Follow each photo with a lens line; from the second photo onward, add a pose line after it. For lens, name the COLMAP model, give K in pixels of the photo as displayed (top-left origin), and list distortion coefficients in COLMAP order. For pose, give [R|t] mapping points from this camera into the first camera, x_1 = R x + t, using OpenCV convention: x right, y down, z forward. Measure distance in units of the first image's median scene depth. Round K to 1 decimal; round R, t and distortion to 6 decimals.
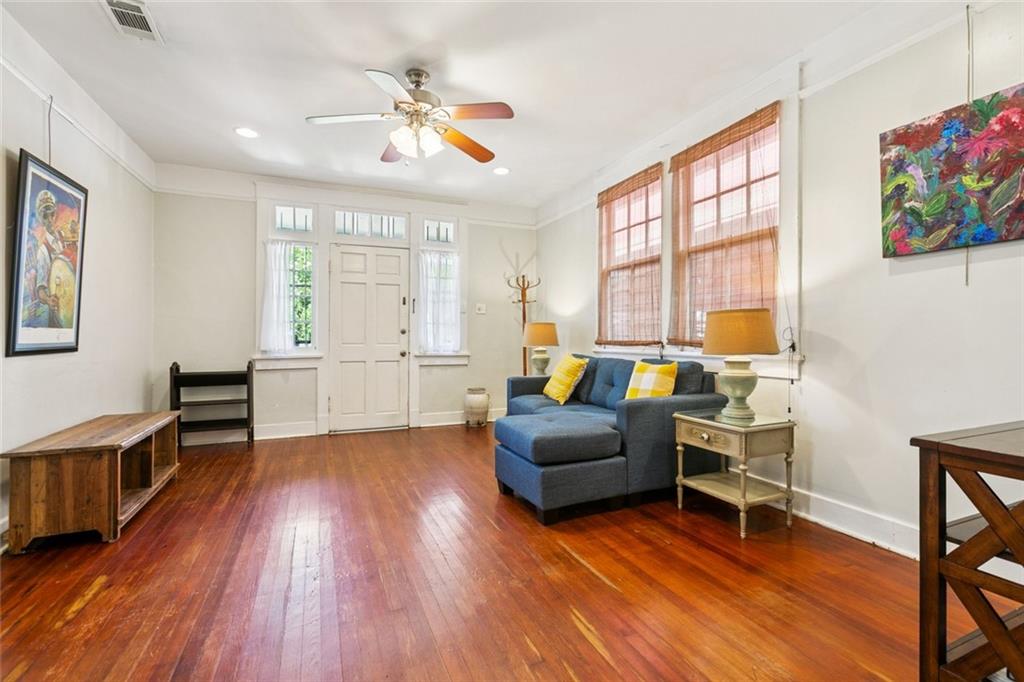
lens RADIAL K [[459.7, 0, 521.0], [0, 459.7, 334.5], [0, 0, 1]] dist [-0.004982, 0.007281]
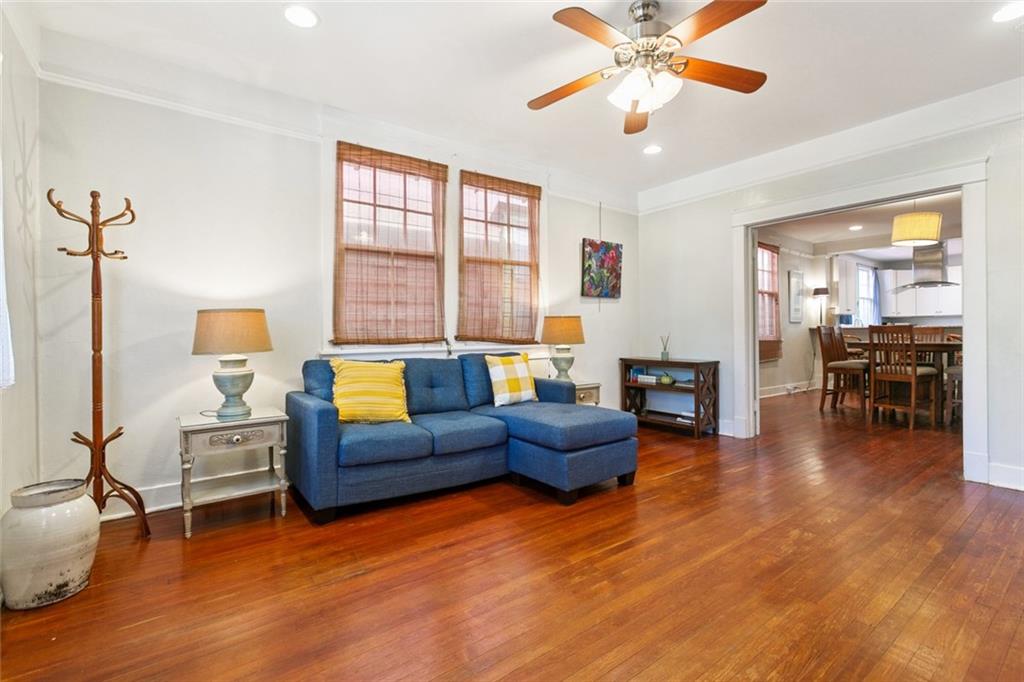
lens RADIAL K [[459.7, 0, 509.9], [0, 459.7, 327.6], [0, 0, 1]] dist [-0.004982, 0.007281]
pose [[-0.212193, -0.003288, 0.977222, -0.790881], [-0.007323, 0.999972, 0.001775, -0.011463], [-0.977200, -0.006779, -0.212211, 1.137582]]
